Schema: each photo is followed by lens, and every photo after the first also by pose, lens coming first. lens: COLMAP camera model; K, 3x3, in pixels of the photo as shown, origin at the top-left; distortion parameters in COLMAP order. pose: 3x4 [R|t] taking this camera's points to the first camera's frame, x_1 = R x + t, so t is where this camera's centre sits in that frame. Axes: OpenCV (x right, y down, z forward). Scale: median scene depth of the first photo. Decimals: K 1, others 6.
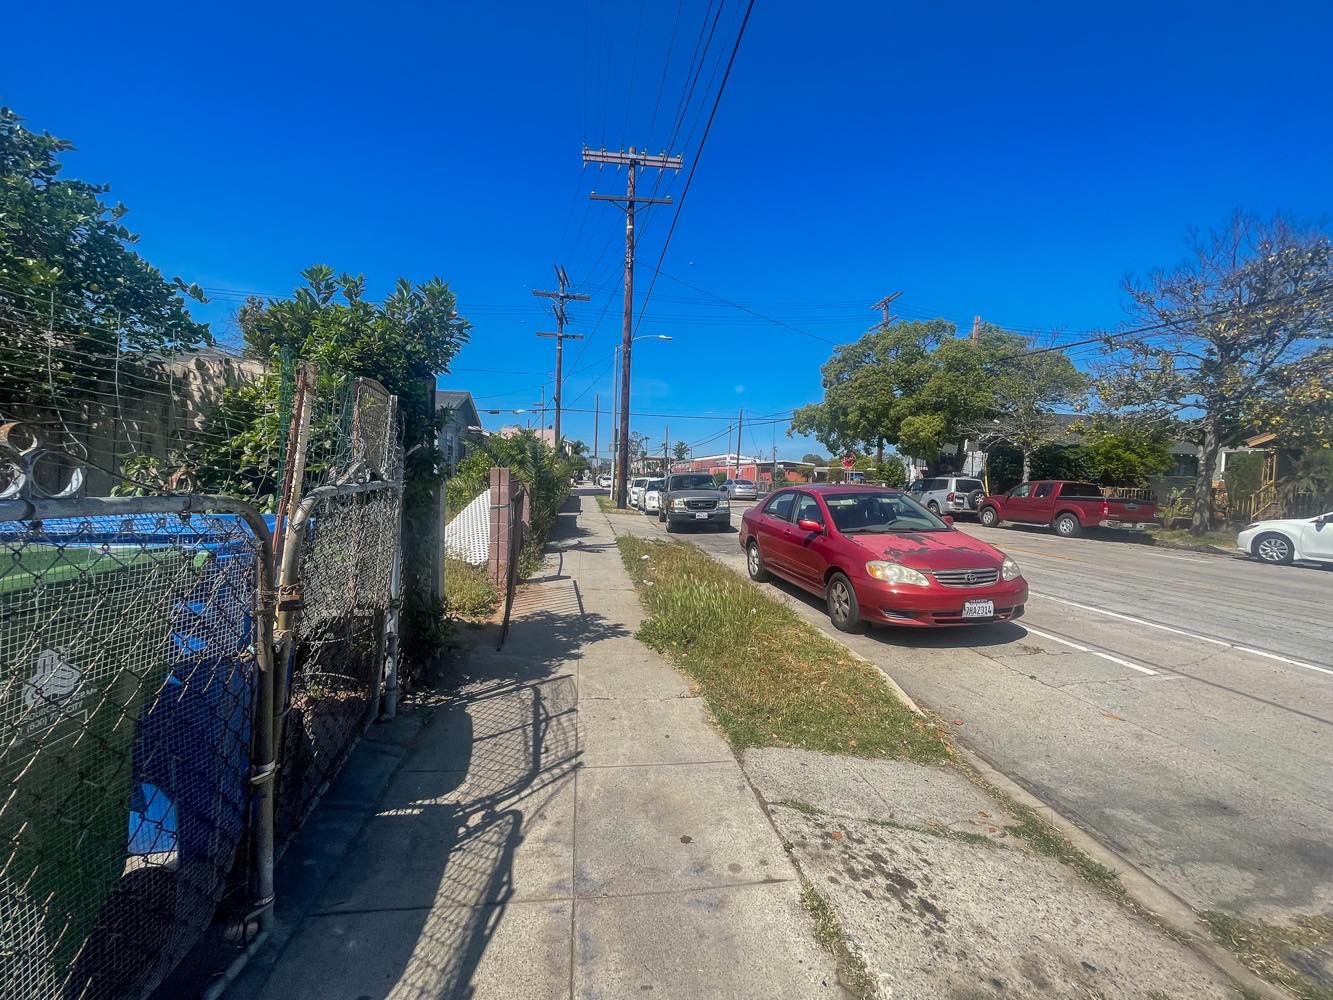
lens RADIAL K [[537.7, 0, 666.5], [0, 537.7, 500.0], [0, 0, 1]] dist [0.016368, -0.000093]
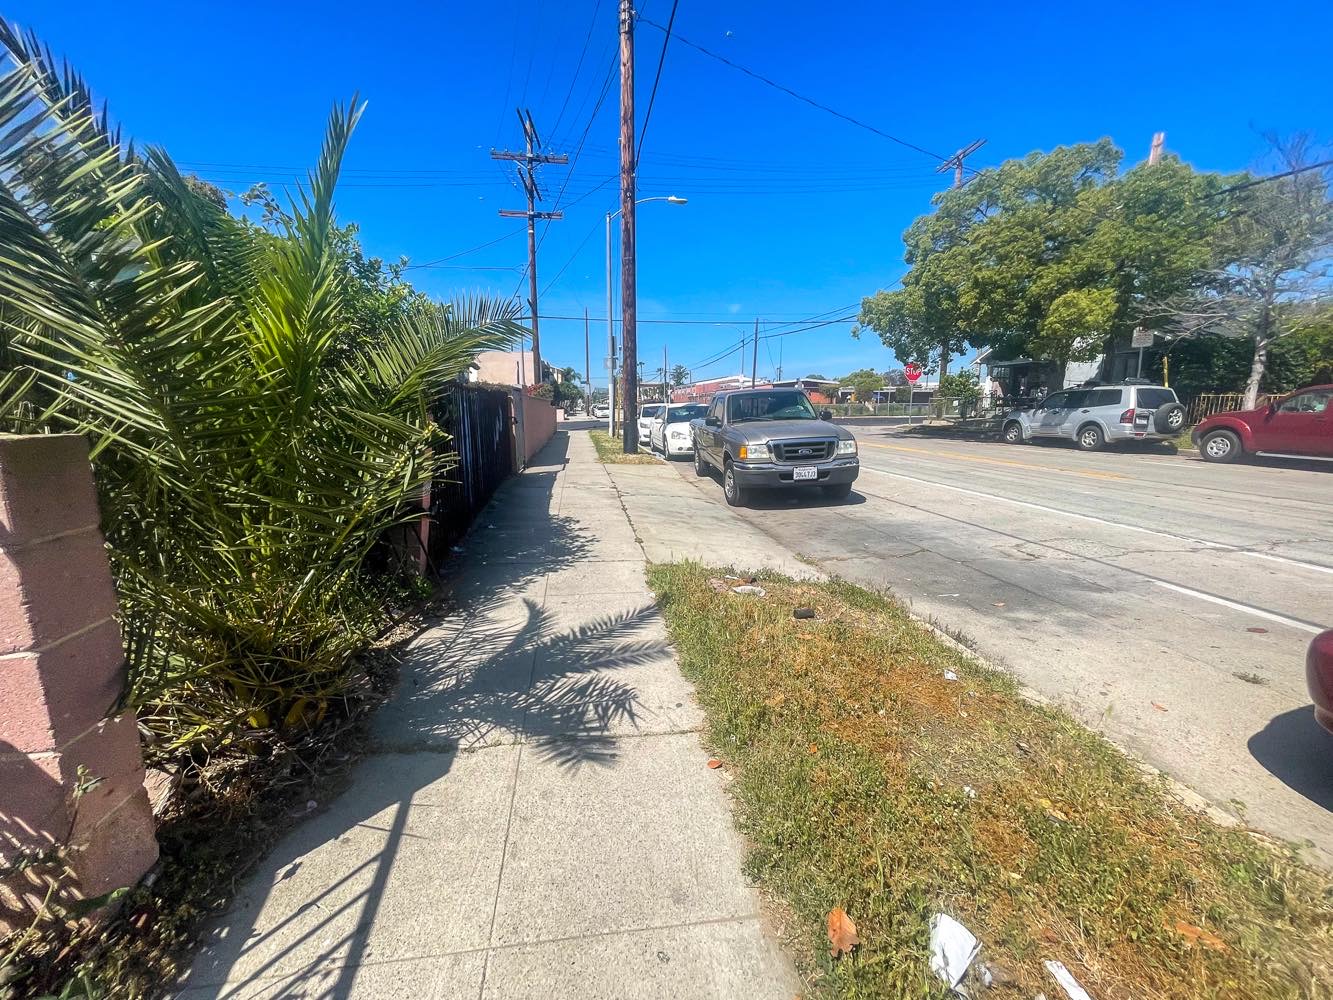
lens RADIAL K [[537.7, 0, 666.5], [0, 537.7, 500.0], [0, 0, 1]] dist [0.016368, -0.000093]
pose [[0.999440, -0.033273, 0.003458, -0.039689], [0.032524, 0.990687, 0.132215, -0.009819], [-0.007825, -0.132029, 0.991215, 0.318583]]
